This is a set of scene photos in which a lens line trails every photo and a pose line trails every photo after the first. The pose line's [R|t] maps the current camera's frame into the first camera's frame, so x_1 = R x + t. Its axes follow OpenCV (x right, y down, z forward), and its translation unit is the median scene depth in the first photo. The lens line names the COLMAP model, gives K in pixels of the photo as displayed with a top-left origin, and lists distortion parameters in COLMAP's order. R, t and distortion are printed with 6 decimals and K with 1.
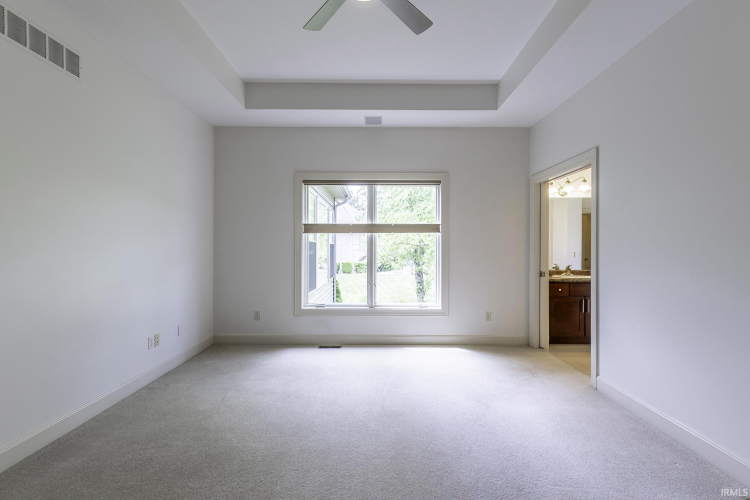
lens RADIAL K [[362.4, 0, 377.6], [0, 362.4, 250.4], [0, 0, 1]] dist [0.003954, -0.002857]
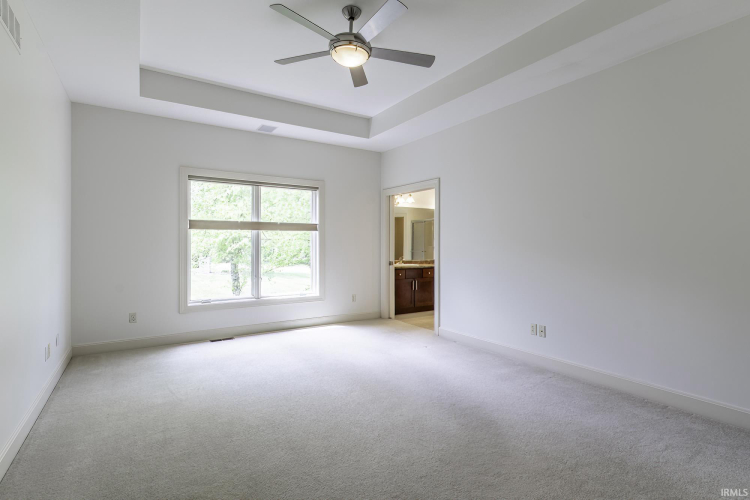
lens RADIAL K [[362.4, 0, 376.1], [0, 362.4, 248.9], [0, 0, 1]] dist [0.003954, -0.002857]
pose [[0.845726, -0.007698, 0.533561, -0.303483], [0.005082, 0.999967, 0.006372, 0.002670], [-0.533593, -0.002678, 0.845737, -0.108152]]
